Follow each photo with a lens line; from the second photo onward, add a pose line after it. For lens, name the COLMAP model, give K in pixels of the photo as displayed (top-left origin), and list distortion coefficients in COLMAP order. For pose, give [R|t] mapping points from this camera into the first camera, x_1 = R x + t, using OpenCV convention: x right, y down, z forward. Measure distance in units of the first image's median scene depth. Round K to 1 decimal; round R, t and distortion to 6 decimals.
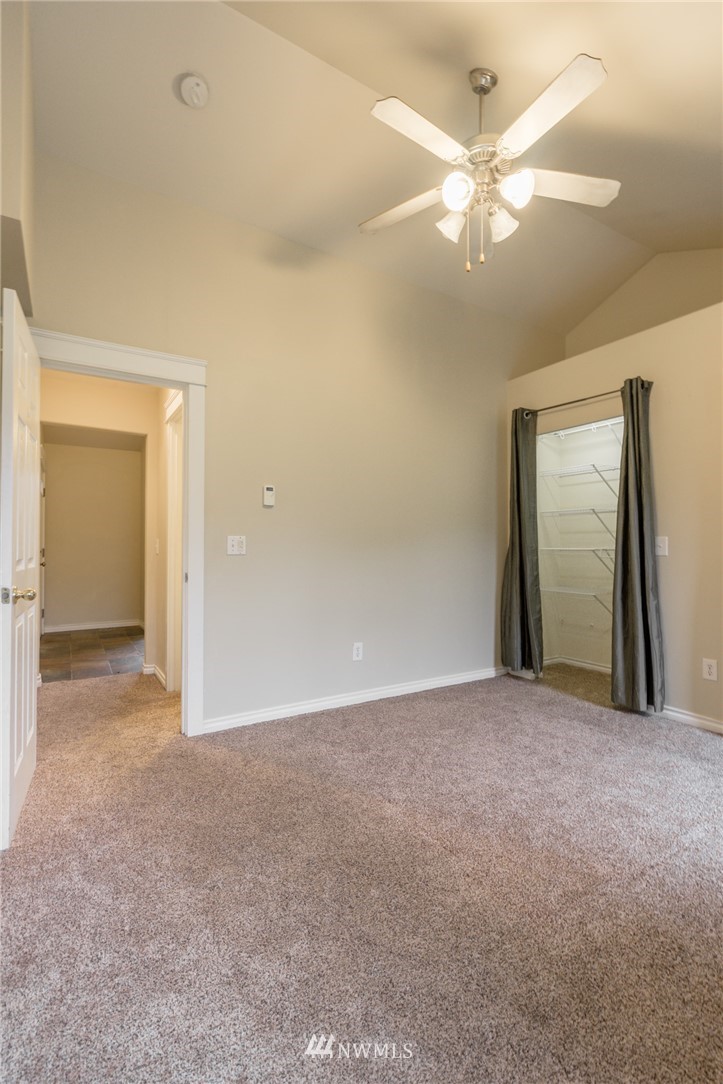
lens RADIAL K [[492.9, 0, 361.5], [0, 492.9, 542.0], [0, 0, 1]] dist [-0.000137, 0.001045]
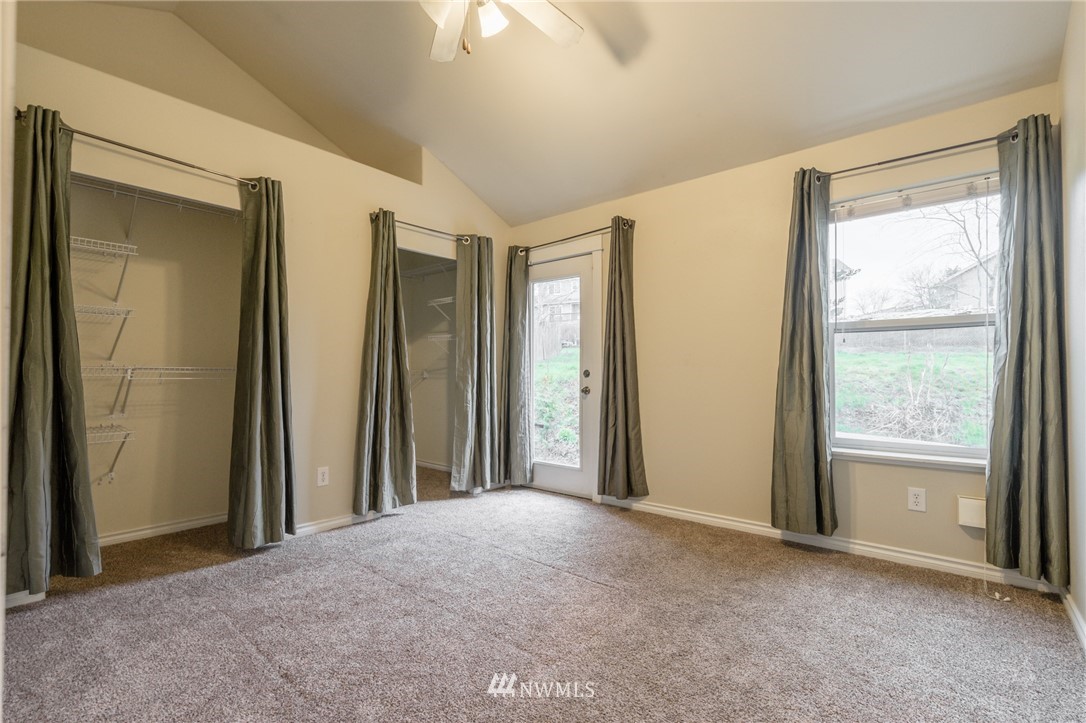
lens RADIAL K [[493.8, 0, 546.6], [0, 493.8, 364.0], [0, 0, 1]] dist [-0.000137, 0.001045]
pose [[-0.318518, 0.012974, 0.947828, -0.512641], [-0.014379, 0.999725, -0.018516, 0.016791], [-0.947808, -0.019526, -0.318244, 0.869861]]
